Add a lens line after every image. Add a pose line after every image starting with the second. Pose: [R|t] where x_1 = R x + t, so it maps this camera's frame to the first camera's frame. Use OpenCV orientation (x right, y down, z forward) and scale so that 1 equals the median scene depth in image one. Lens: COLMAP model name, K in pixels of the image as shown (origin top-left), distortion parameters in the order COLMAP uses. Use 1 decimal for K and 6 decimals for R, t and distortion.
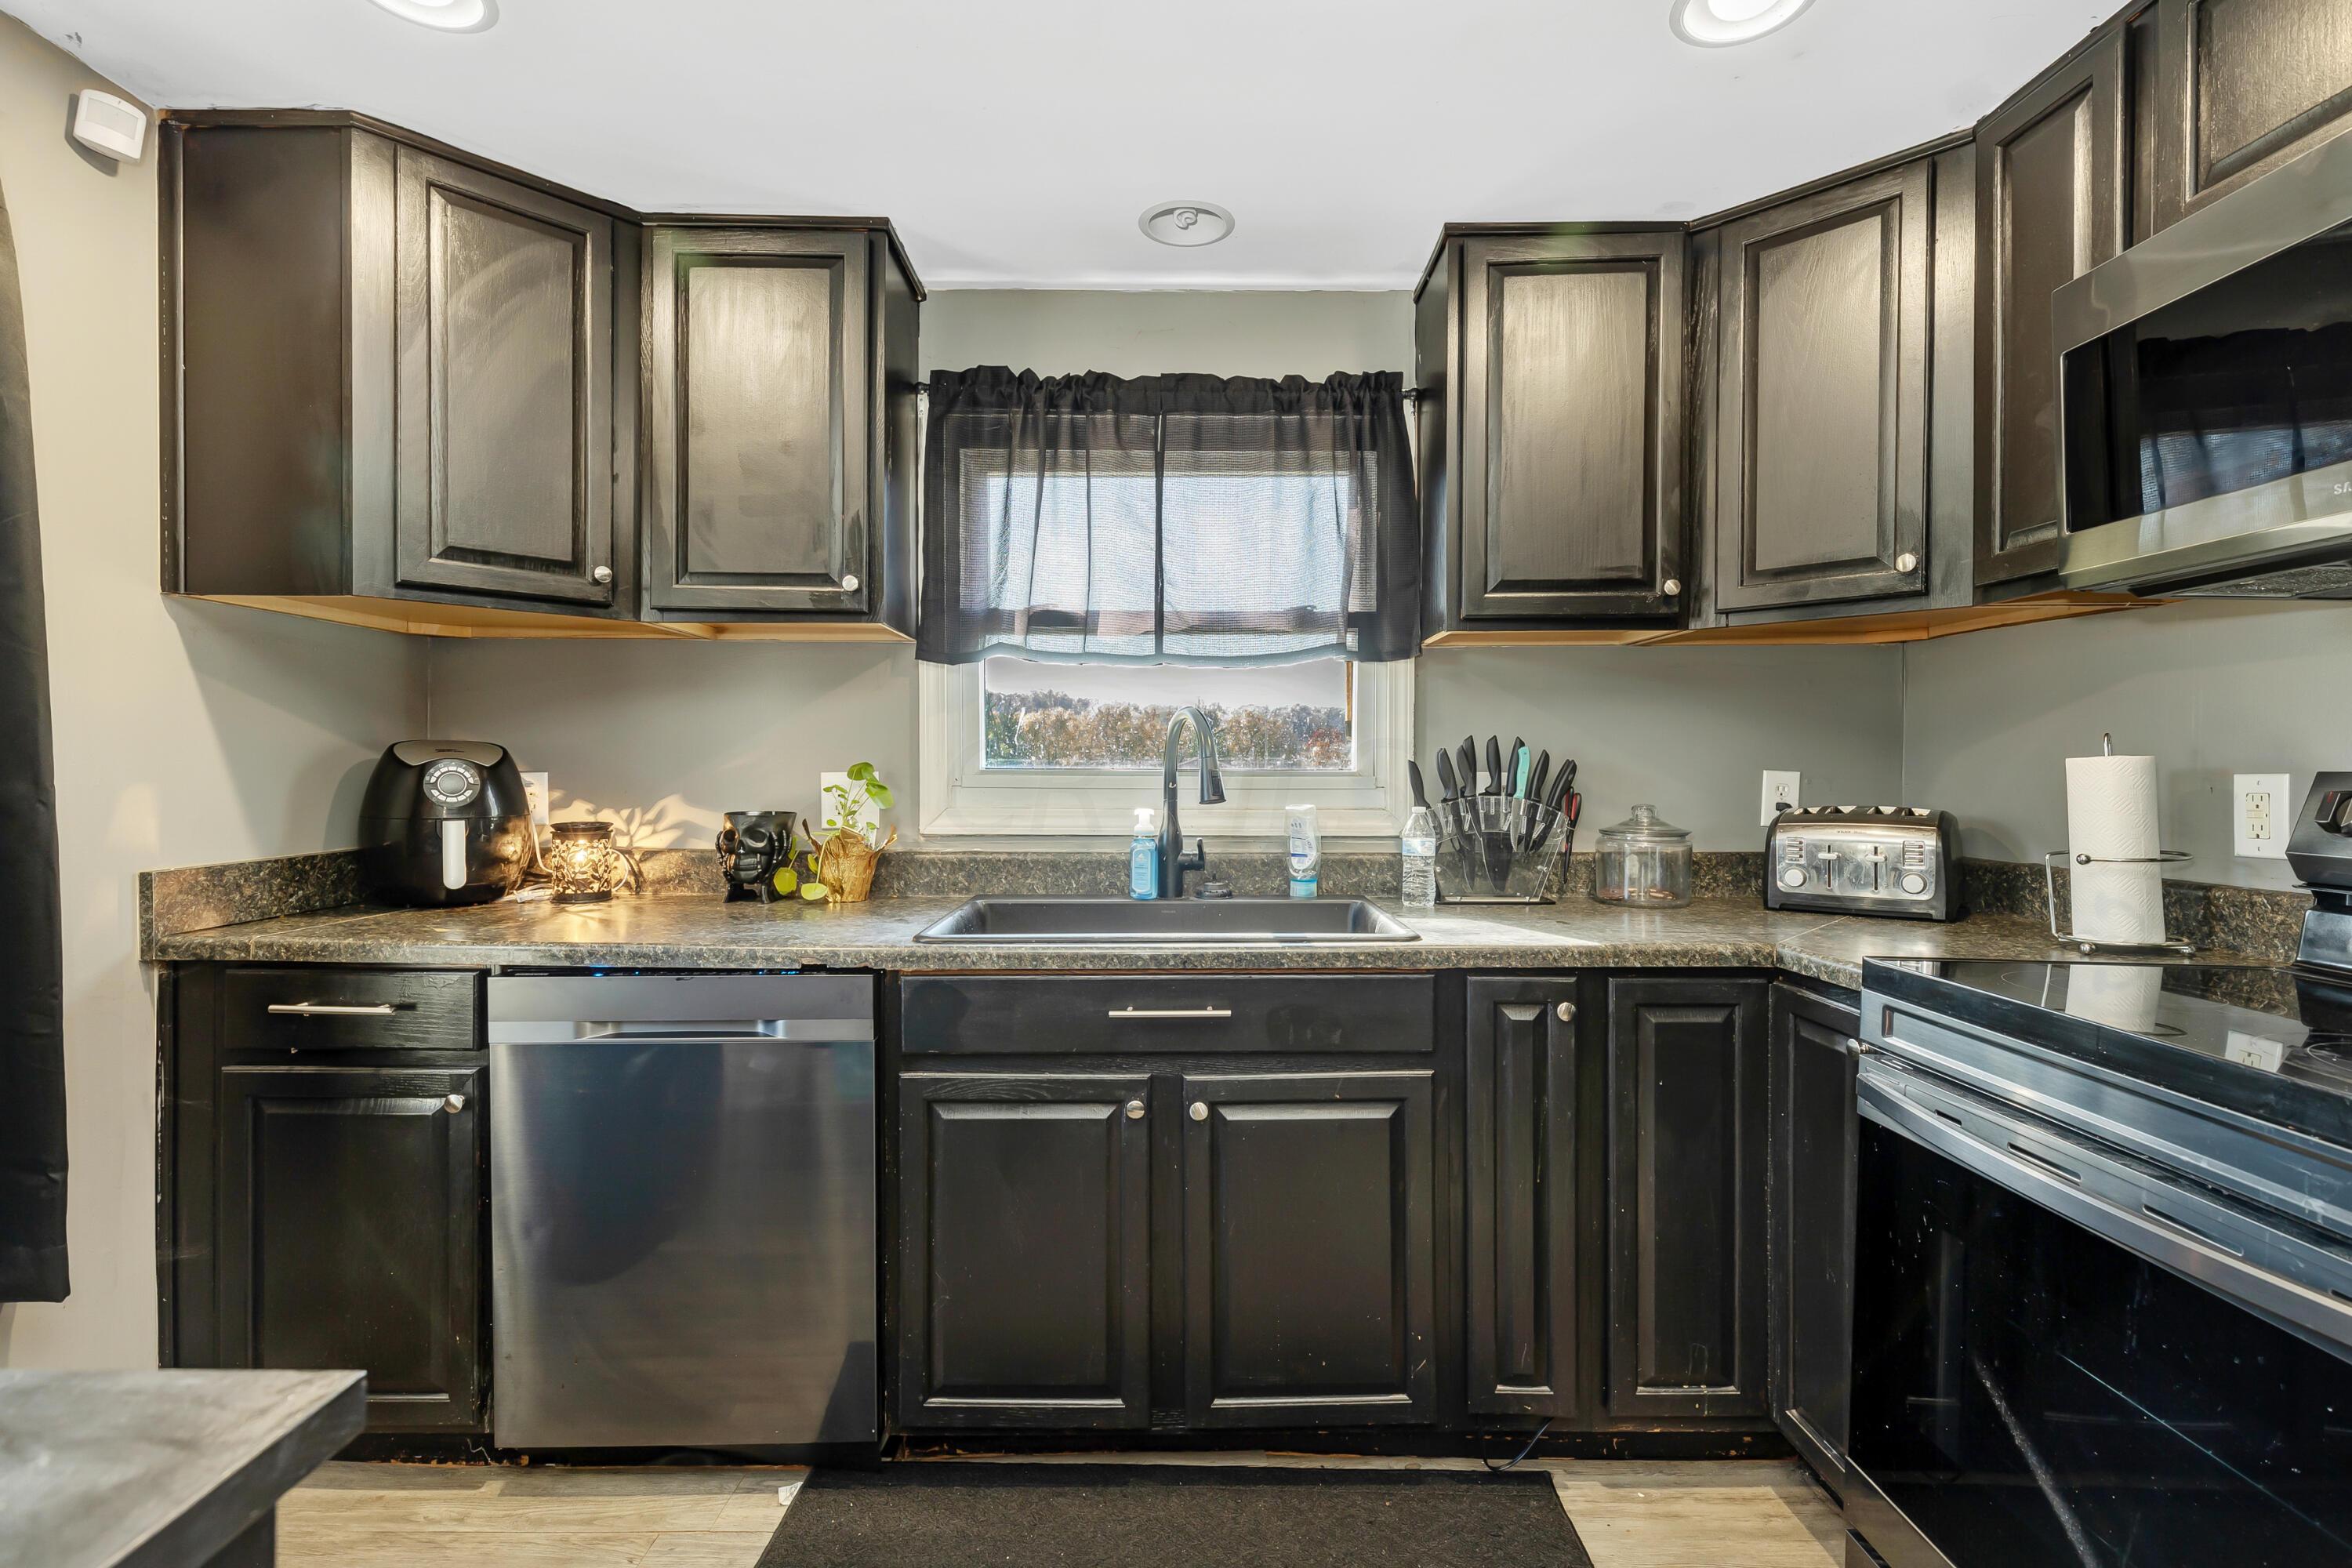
lens RADIAL K [[1075.0, 0, 1189.3], [0, 1075.0, 776.2], [0, 0, 1]] dist [0.002366, 0.000120]
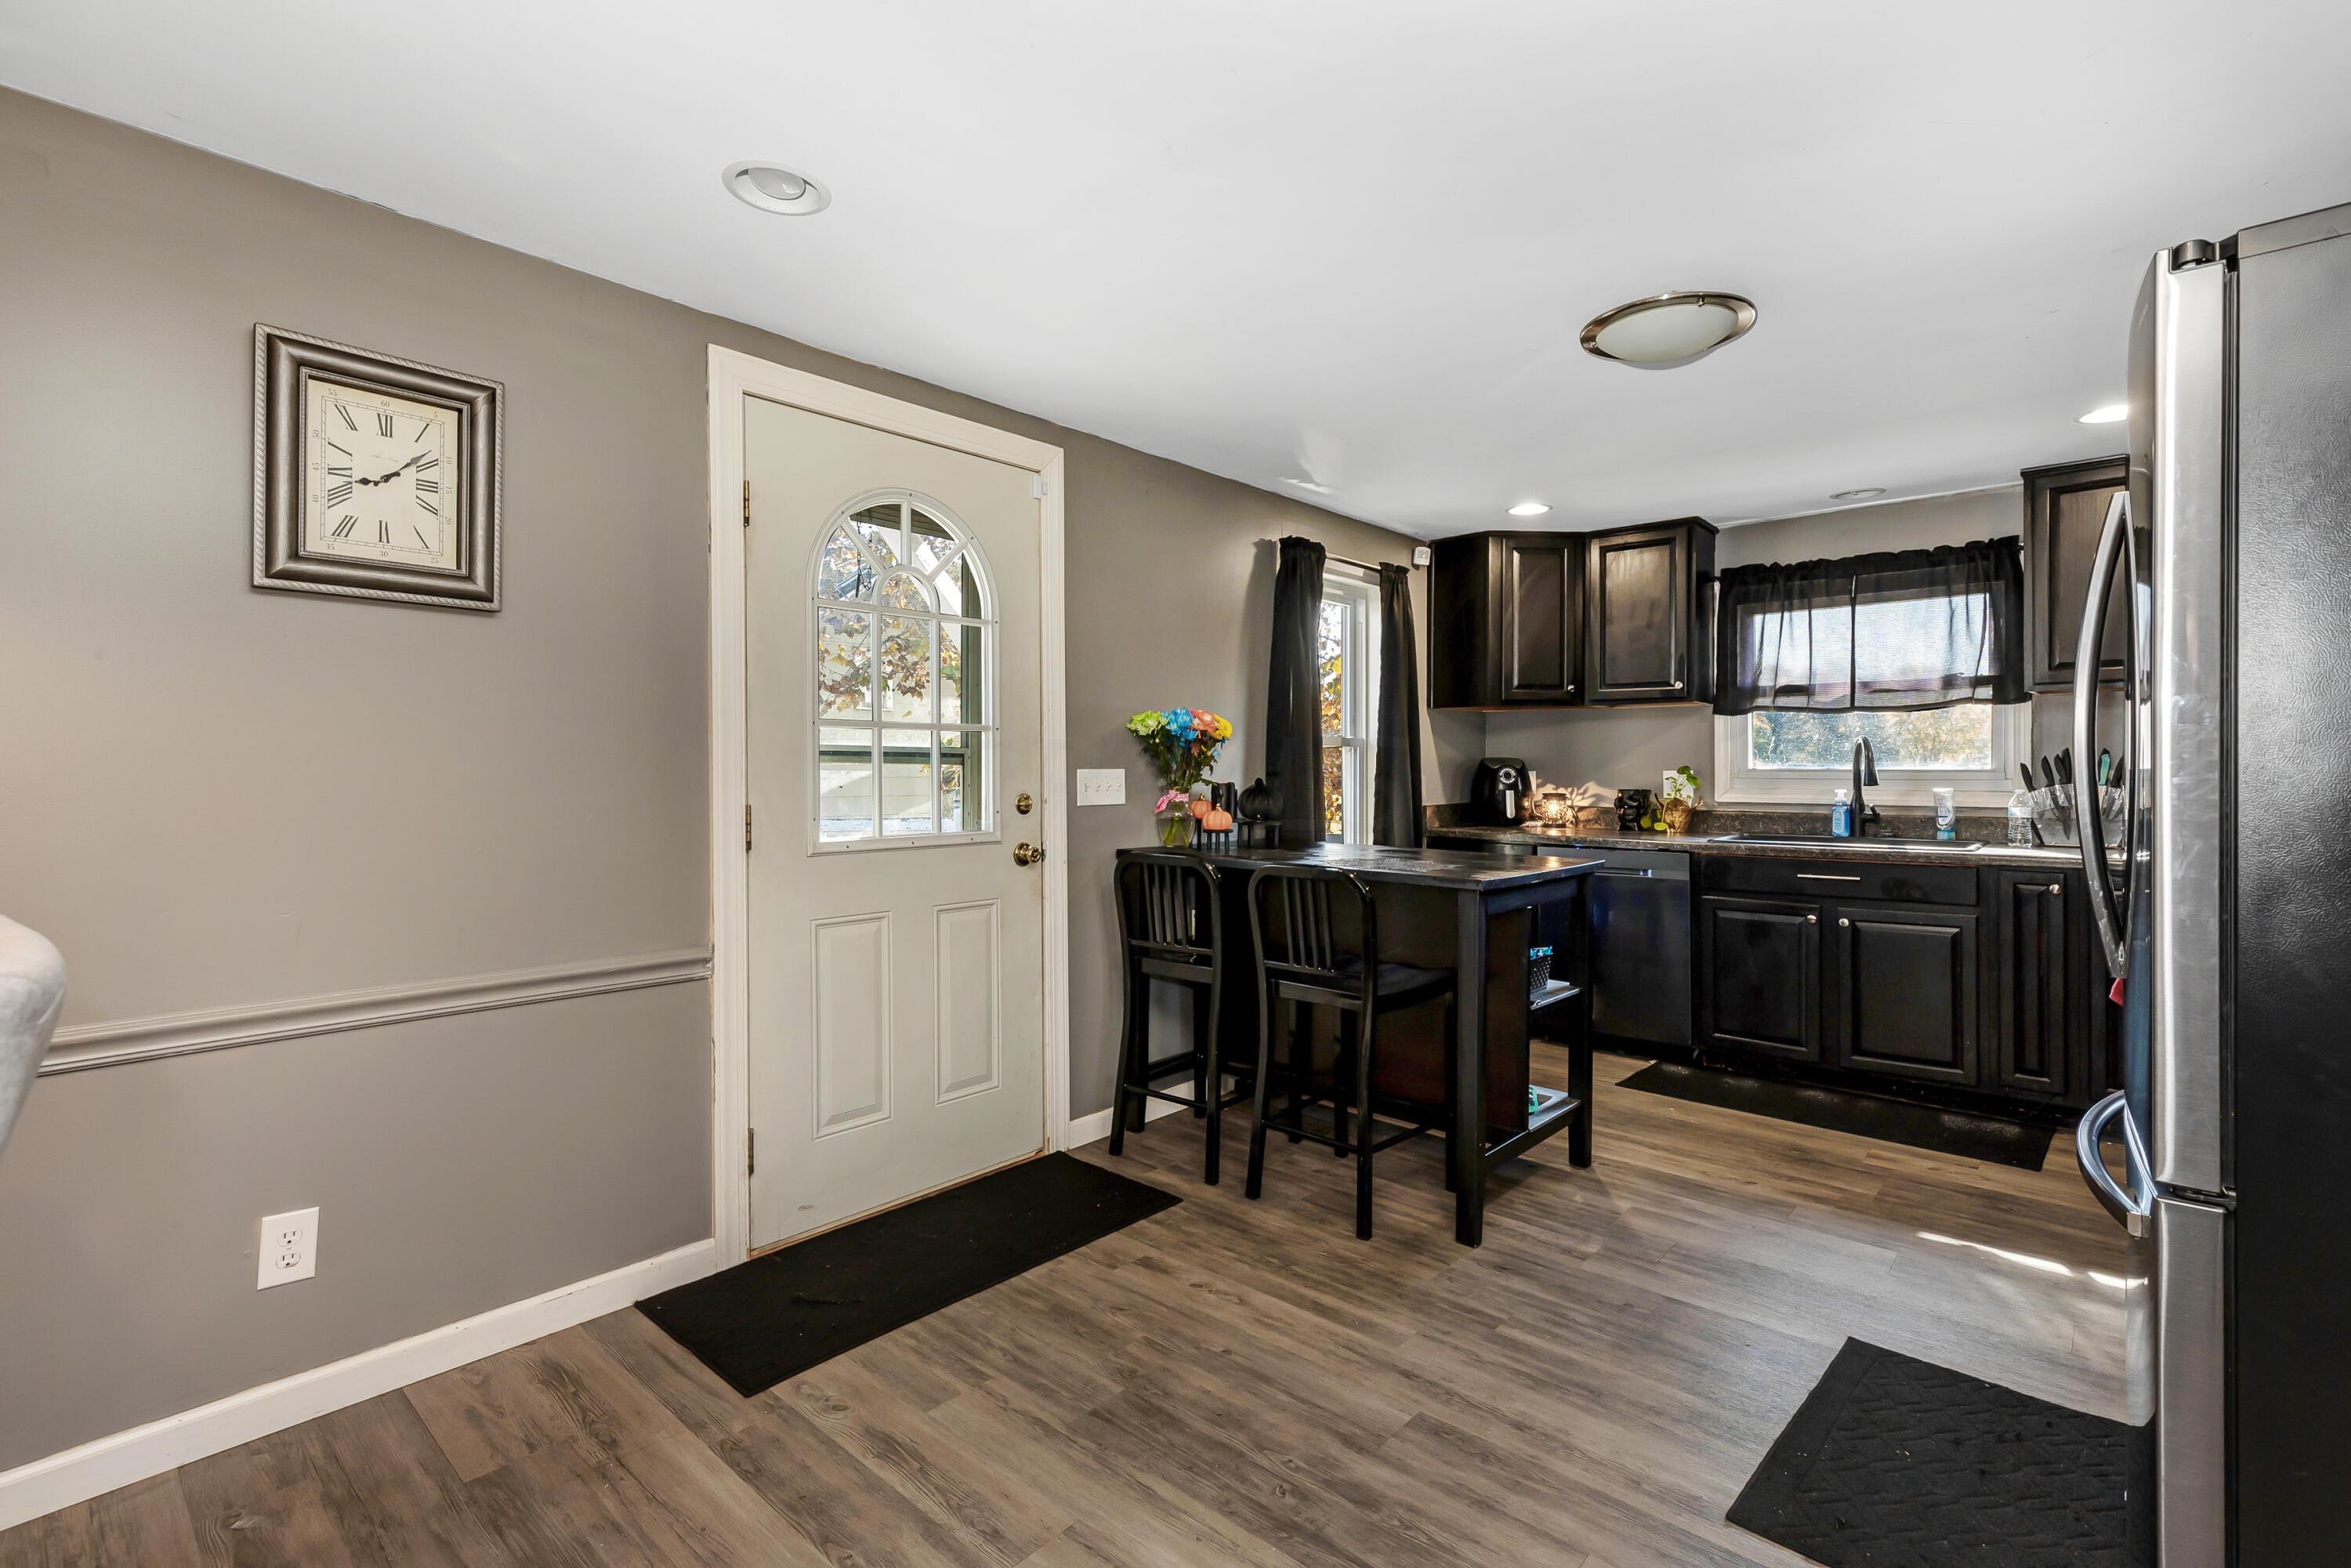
lens RADIAL K [[1074.5, 0, 1188.8], [0, 1074.5, 776.2], [0, 0, 1]] dist [0.002366, 0.000120]
pose [[0.747337, -0.000013, -0.664446, 0.358533], [-0.002173, 0.999995, -0.002464, 0.014175], [0.664442, 0.003285, 0.747333, -1.182506]]
